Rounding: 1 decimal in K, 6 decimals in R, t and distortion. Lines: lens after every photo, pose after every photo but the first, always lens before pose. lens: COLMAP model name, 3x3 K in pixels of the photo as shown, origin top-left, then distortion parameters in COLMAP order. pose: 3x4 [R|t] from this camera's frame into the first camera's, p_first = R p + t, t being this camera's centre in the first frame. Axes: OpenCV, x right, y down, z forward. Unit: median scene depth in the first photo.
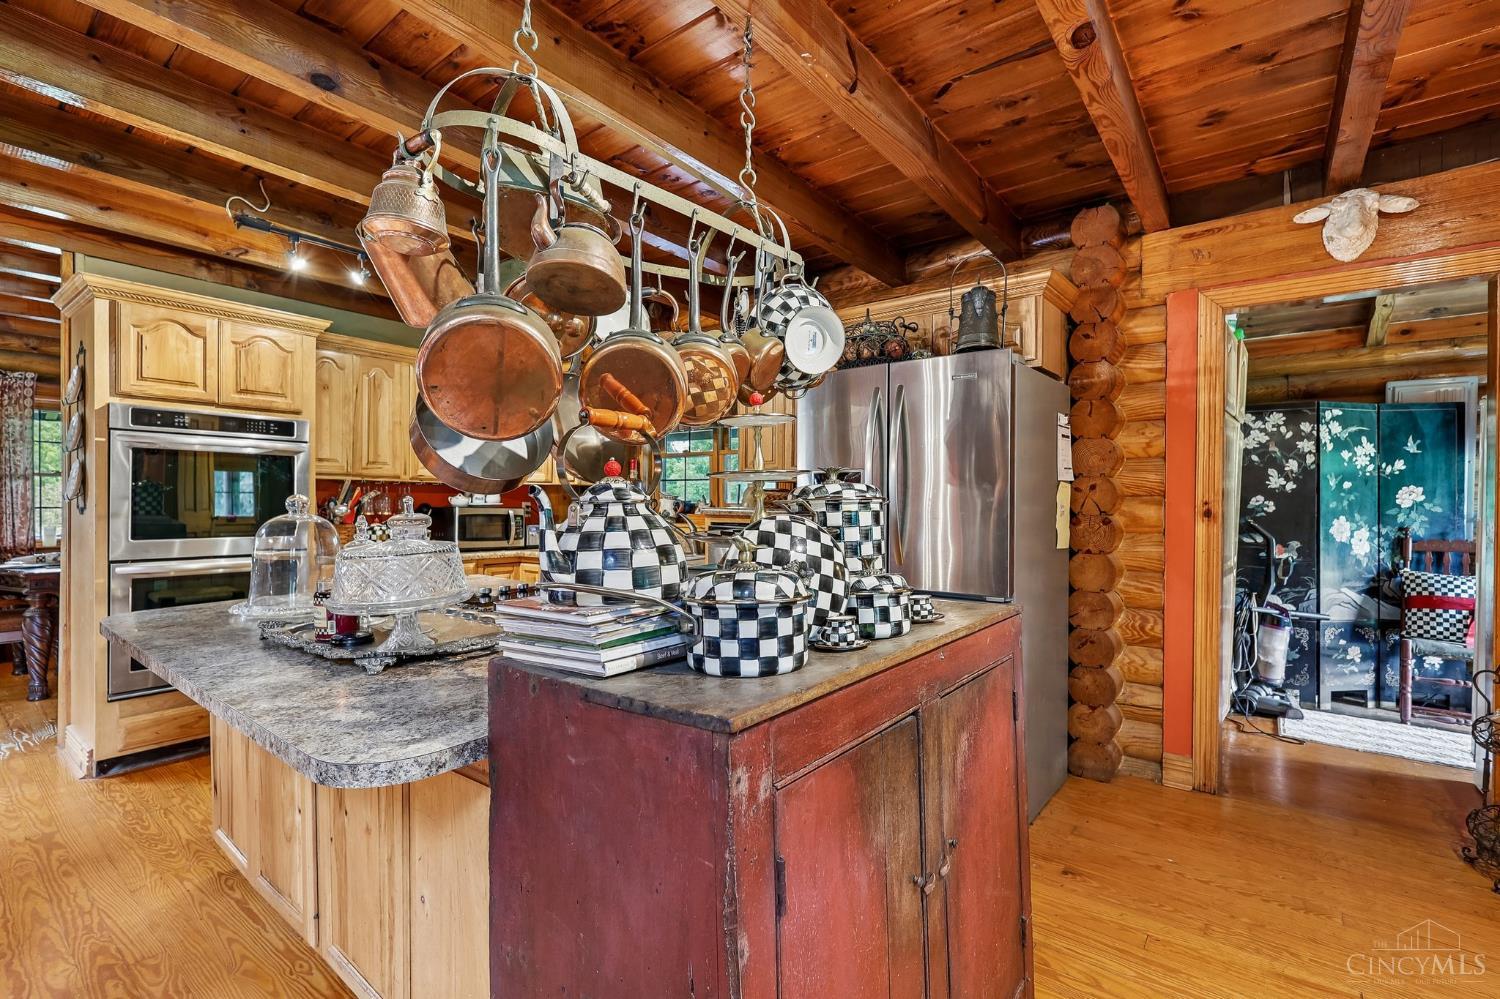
lens RADIAL K [[657.5, 0, 747.8], [0, 657.5, 489.5], [0, 0, 1]] dist [0.001780, -0.000111]
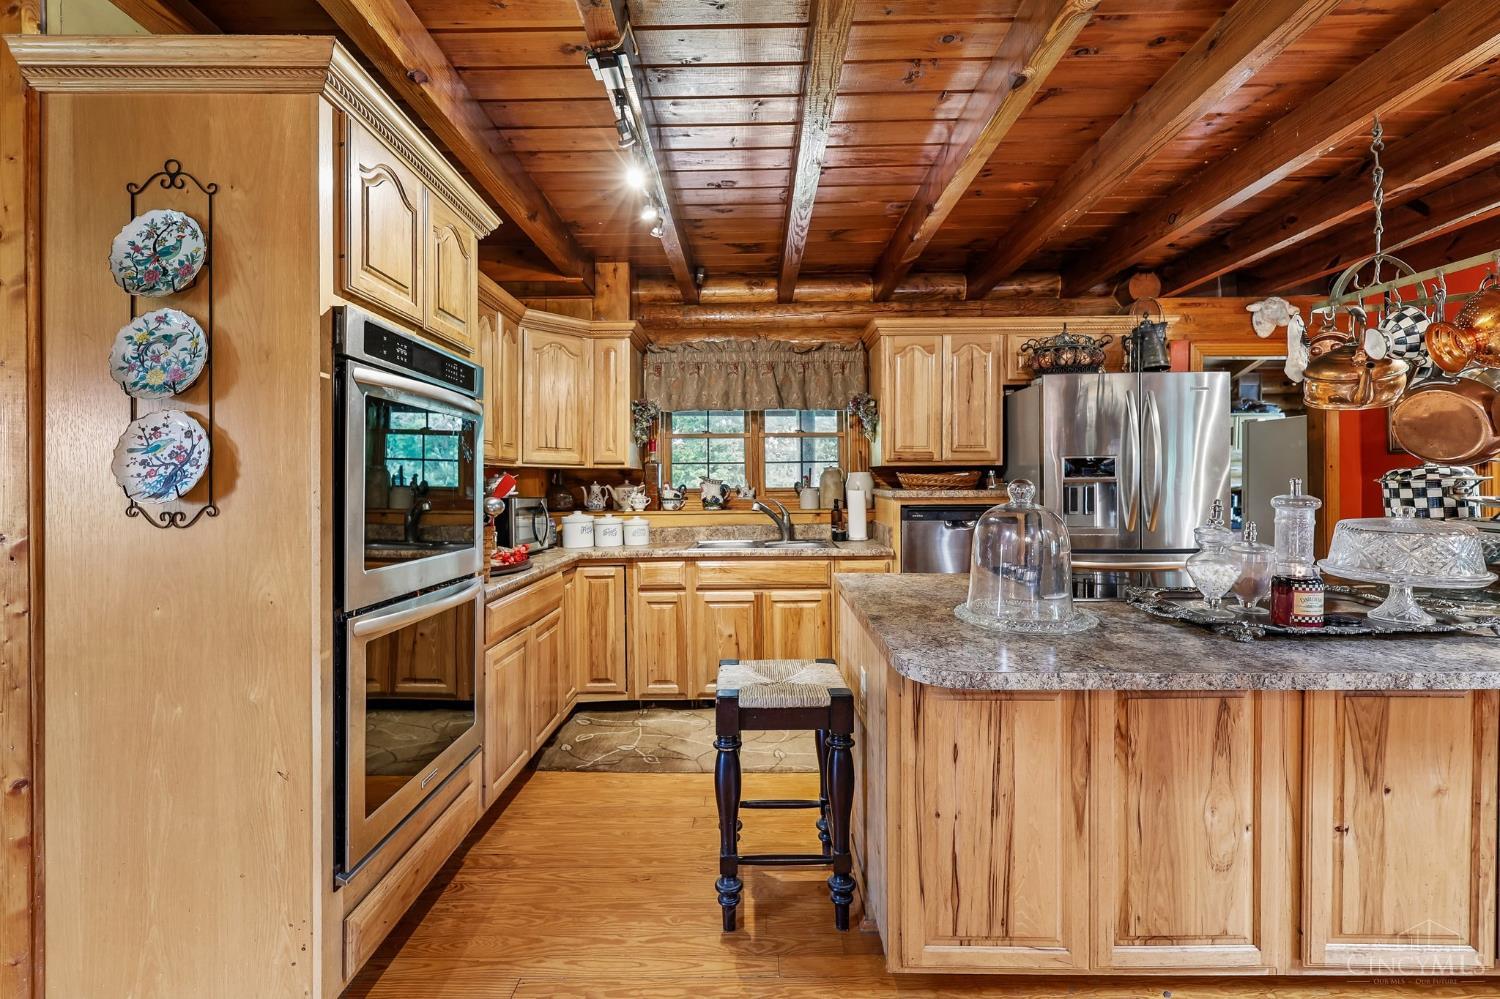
lens RADIAL K [[657.5, 0, 747.8], [0, 657.5, 489.5], [0, 0, 1]] dist [0.001780, -0.000111]
pose [[0.796156, -0.016159, 0.604875, -1.092896], [0.004924, 0.999783, 0.020227, 0.006431], [-0.605071, -0.013126, 0.796063, 0.404358]]
